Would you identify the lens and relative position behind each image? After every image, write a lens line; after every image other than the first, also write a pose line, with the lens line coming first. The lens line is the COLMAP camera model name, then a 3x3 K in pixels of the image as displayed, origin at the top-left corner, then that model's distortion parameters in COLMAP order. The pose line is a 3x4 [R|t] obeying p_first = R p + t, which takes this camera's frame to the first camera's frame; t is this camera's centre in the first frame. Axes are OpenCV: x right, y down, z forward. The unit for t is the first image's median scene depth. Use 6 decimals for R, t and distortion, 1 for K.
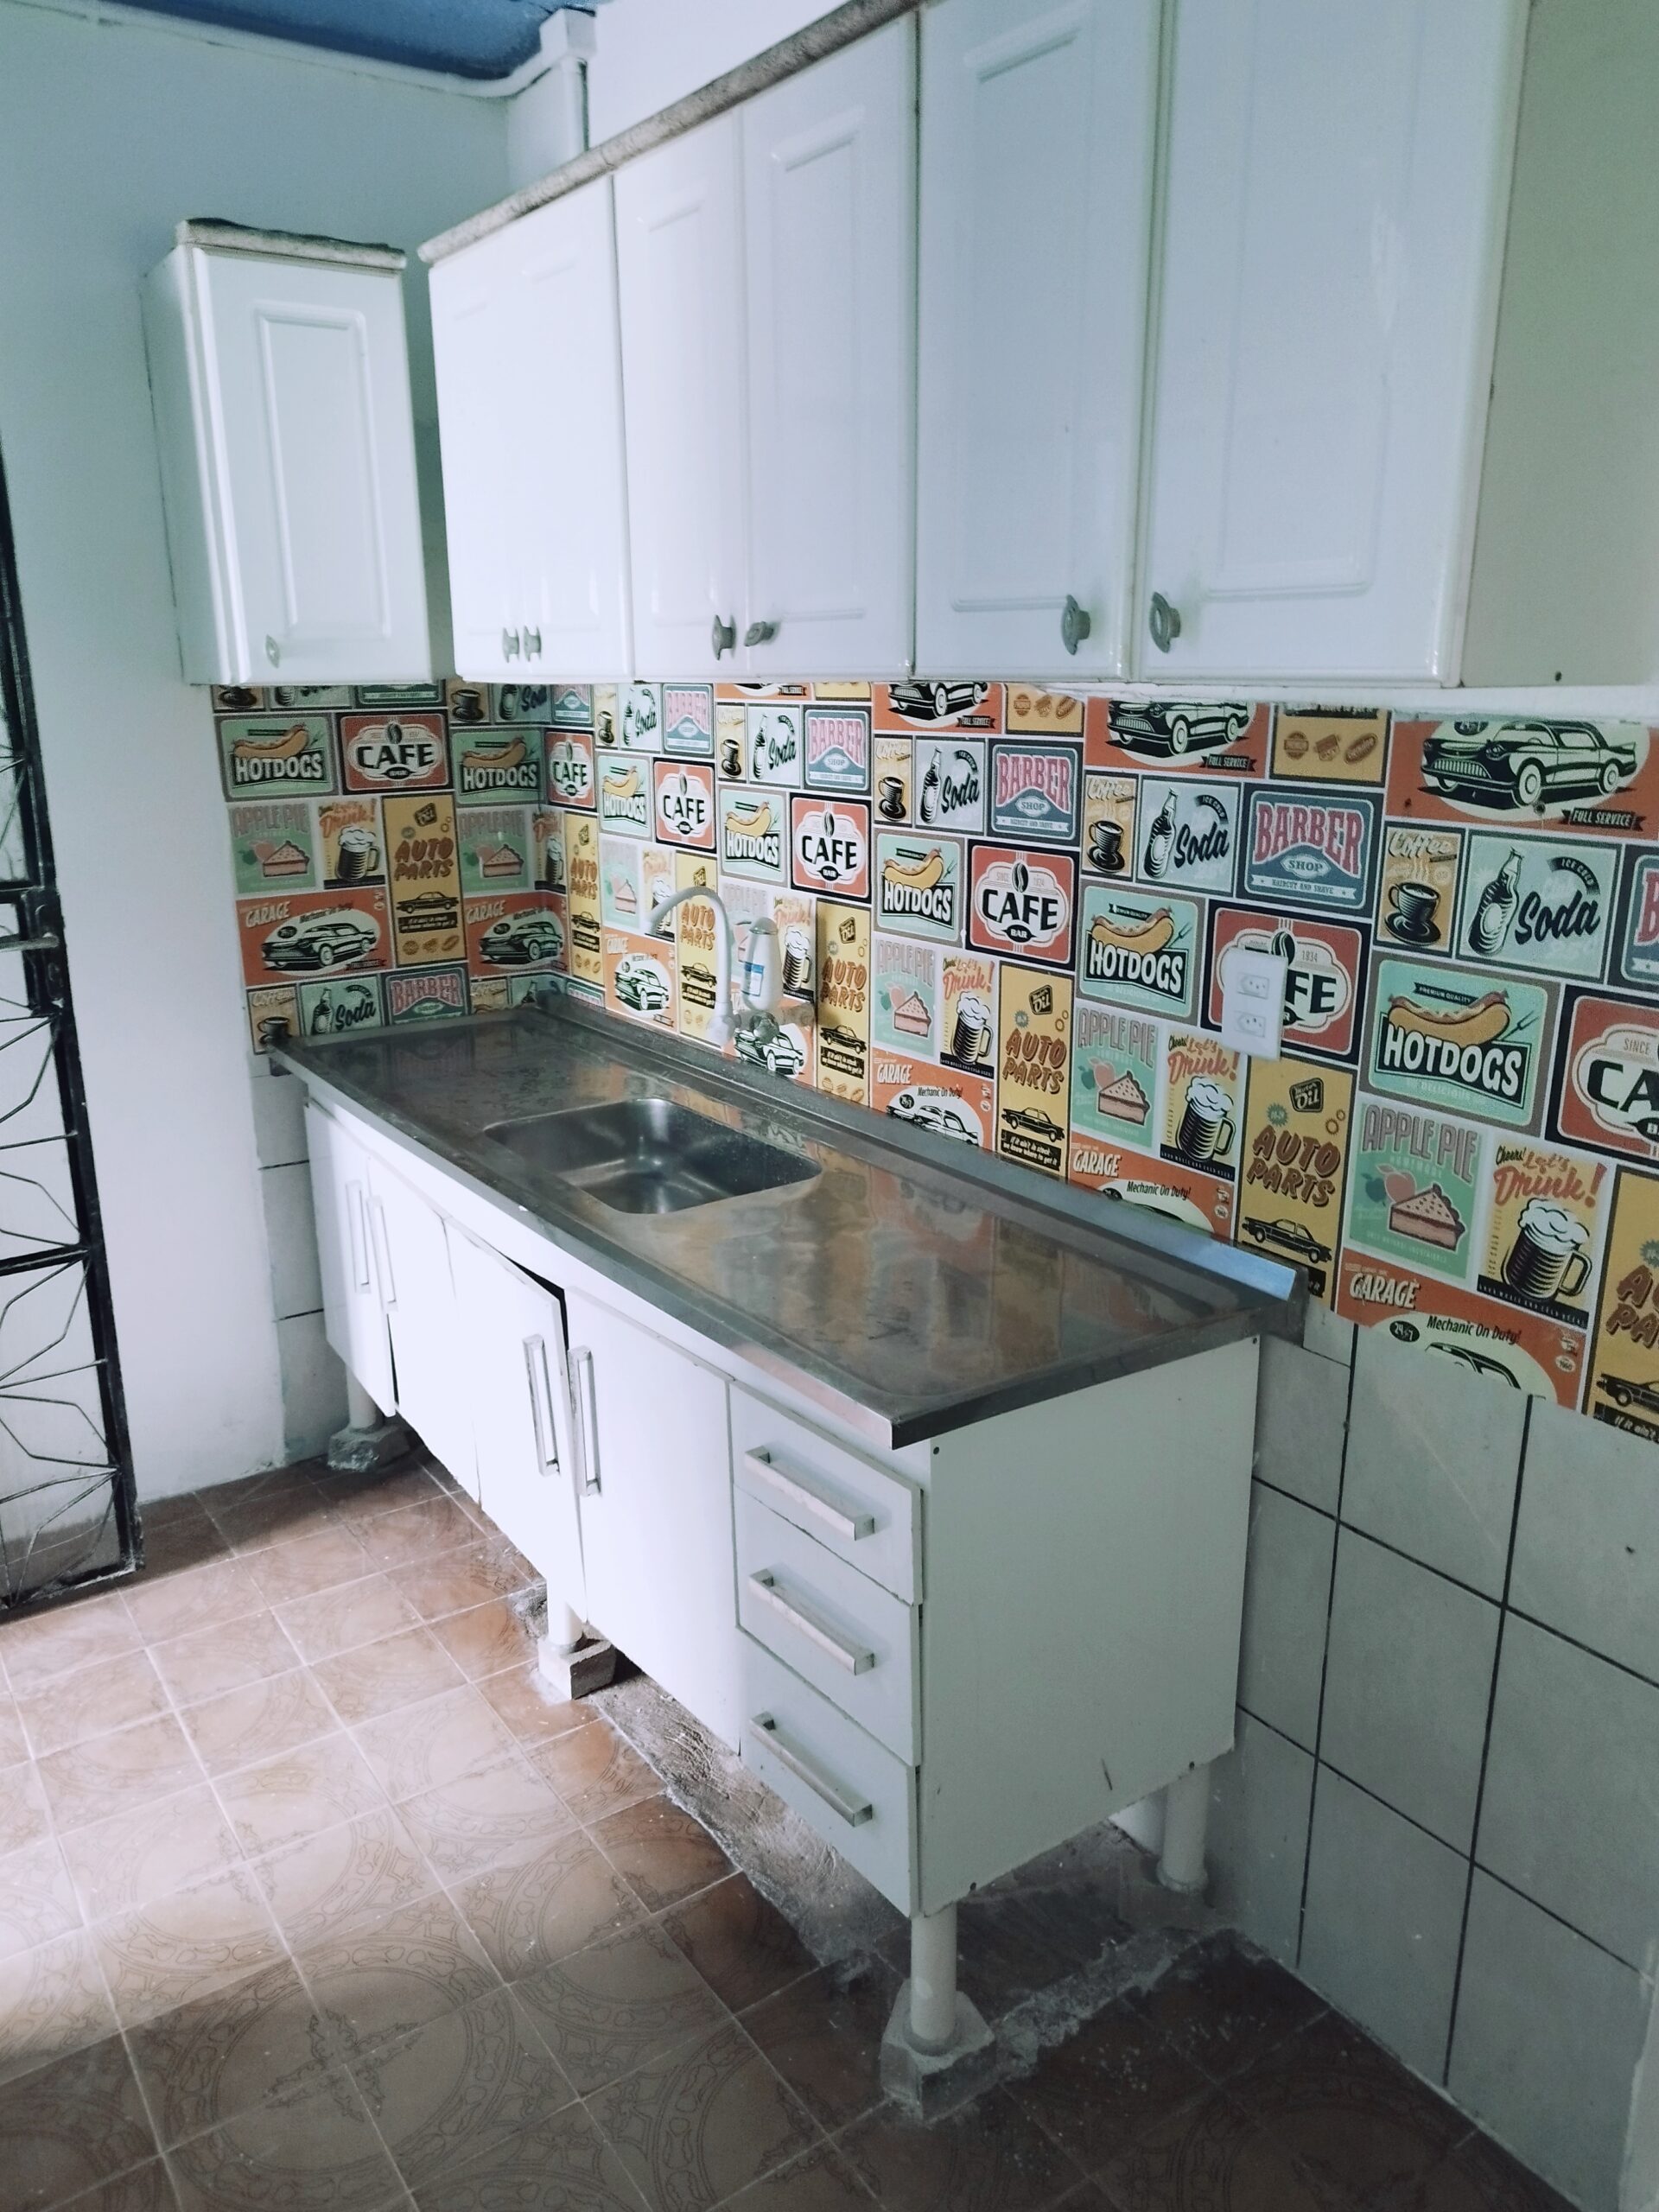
lens RADIAL K [[1597.8, 0, 829.3], [0, 1597.8, 1120.8], [0, 0, 1]] dist [0.048683, -0.057571]
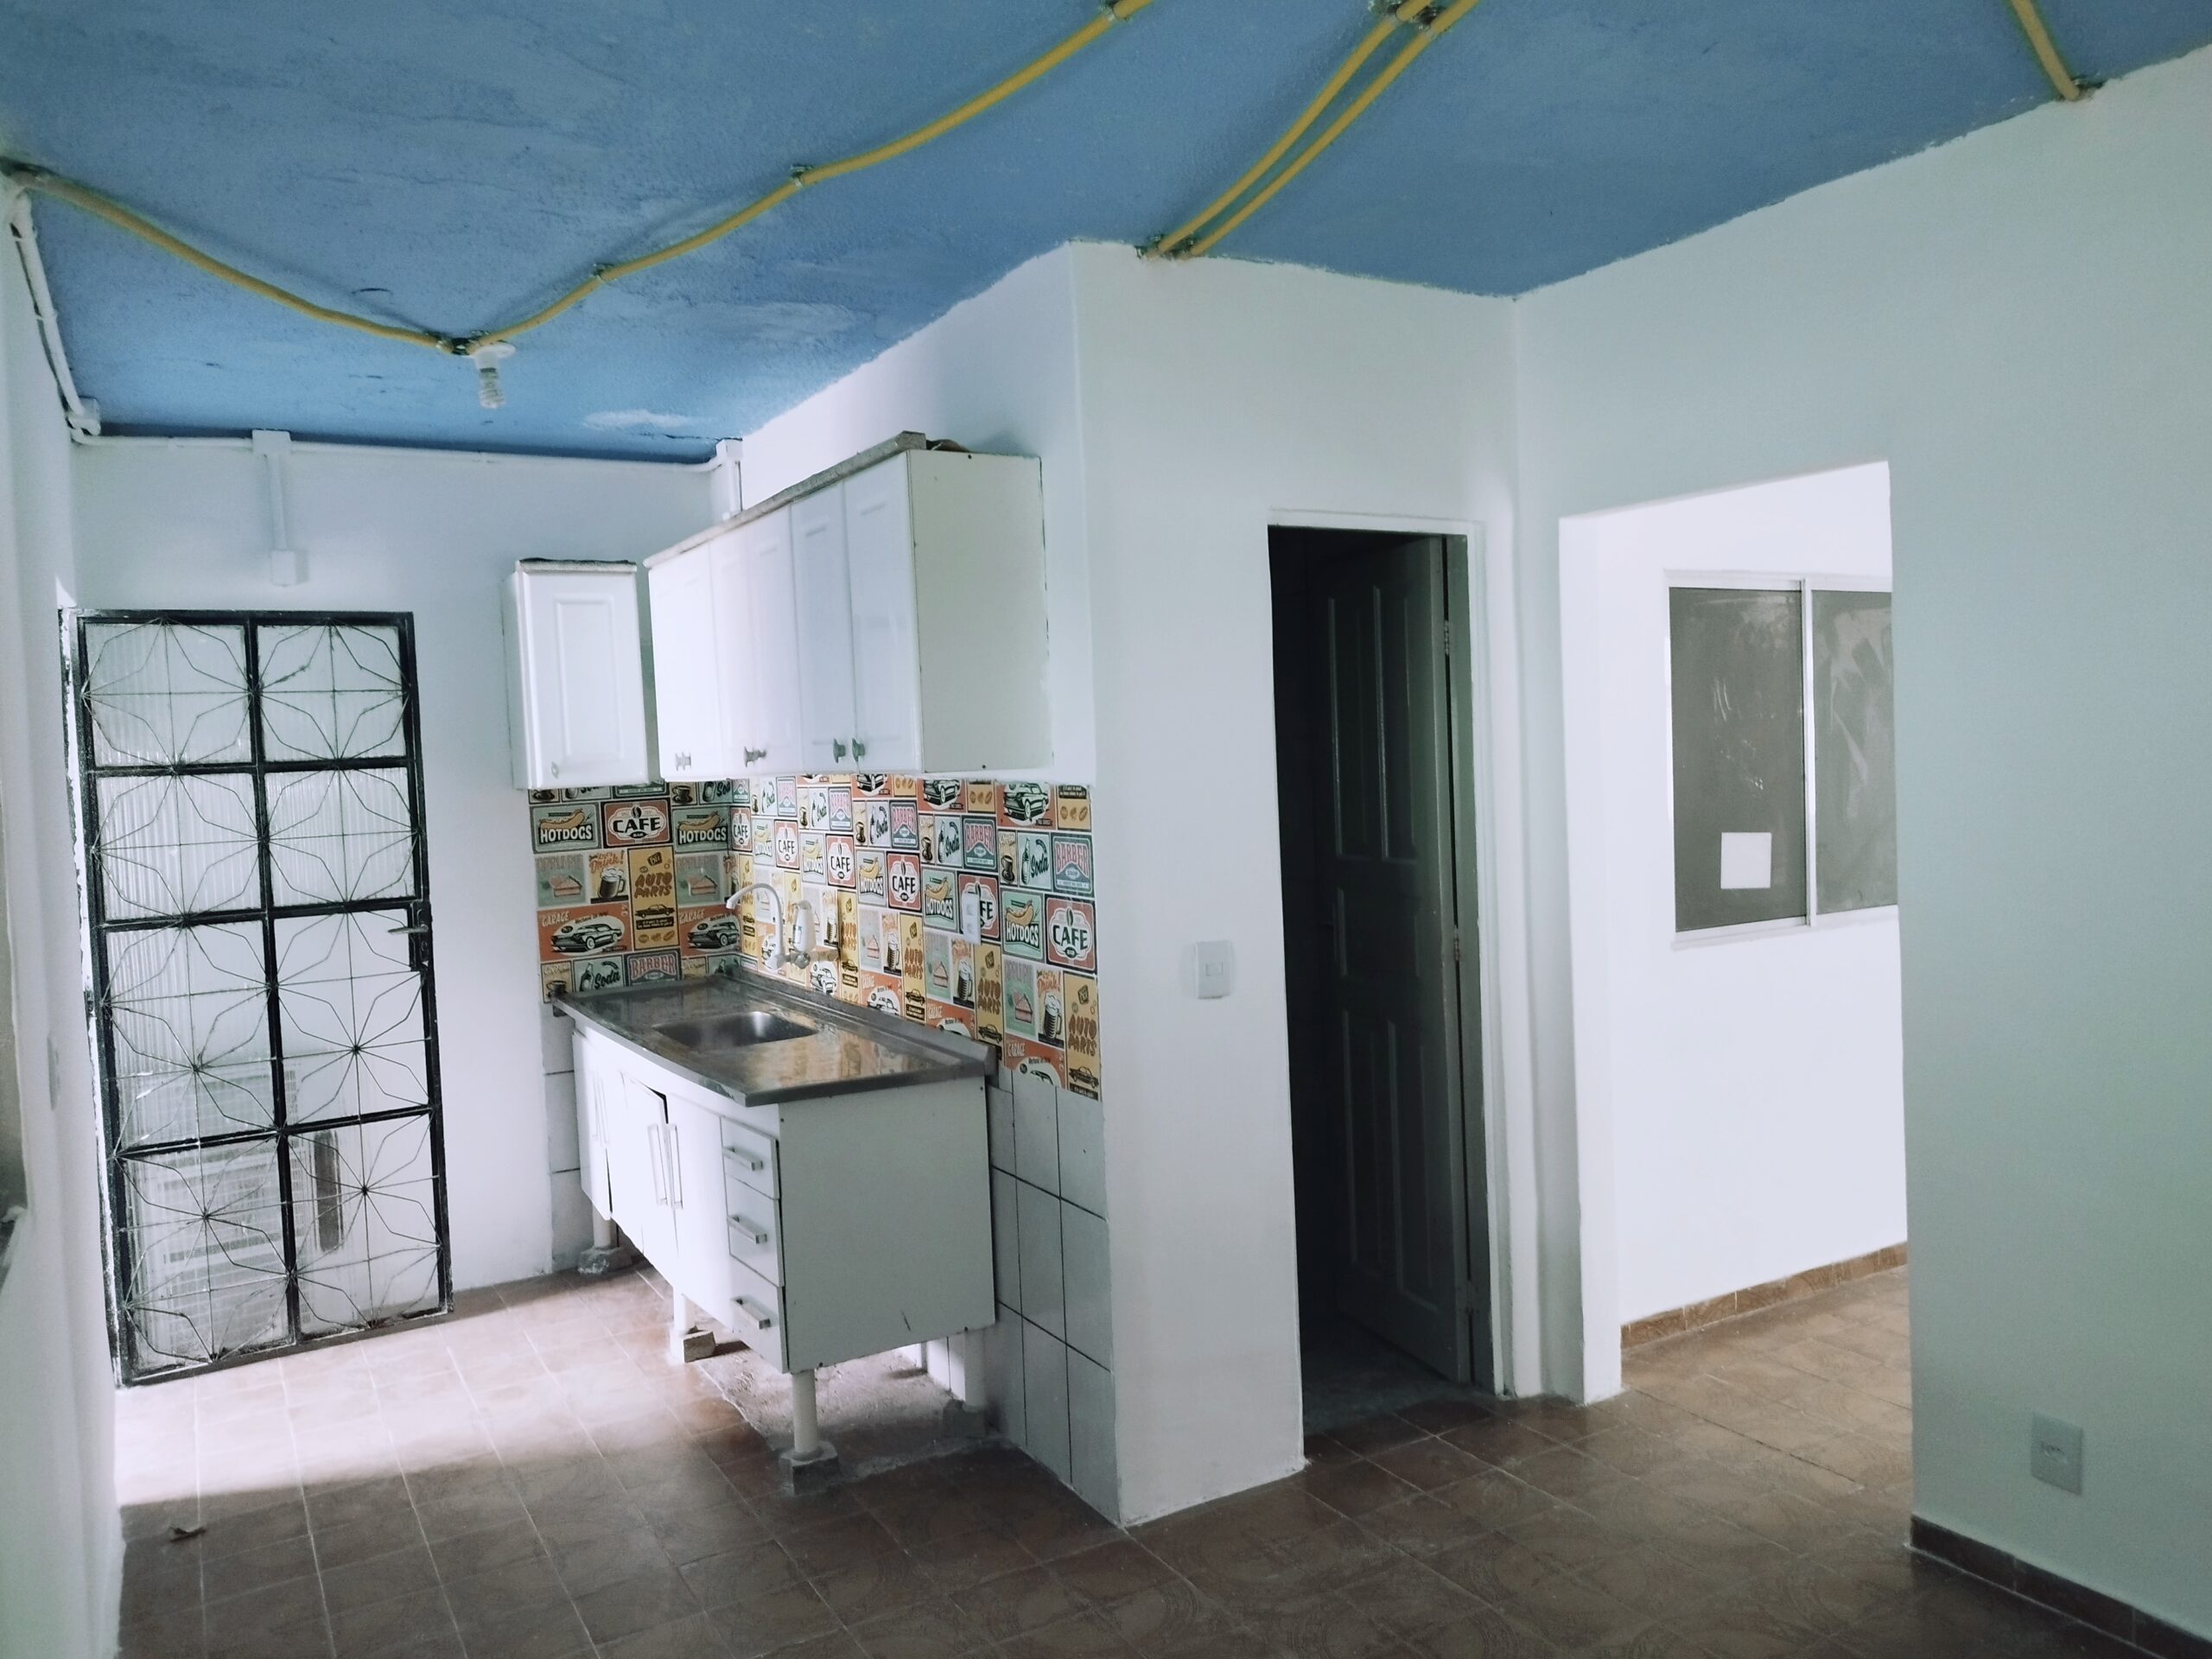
lens RADIAL K [[1597.8, 0, 1105.4], [0, 1597.8, 819.0], [0, 0, 1]] dist [0.048683, -0.057571]
pose [[0.995885, -0.038732, -0.081938, 0.393960], [0.018923, 0.973018, -0.229950, 0.179910], [0.088634, 0.227453, 0.969747, -0.652796]]
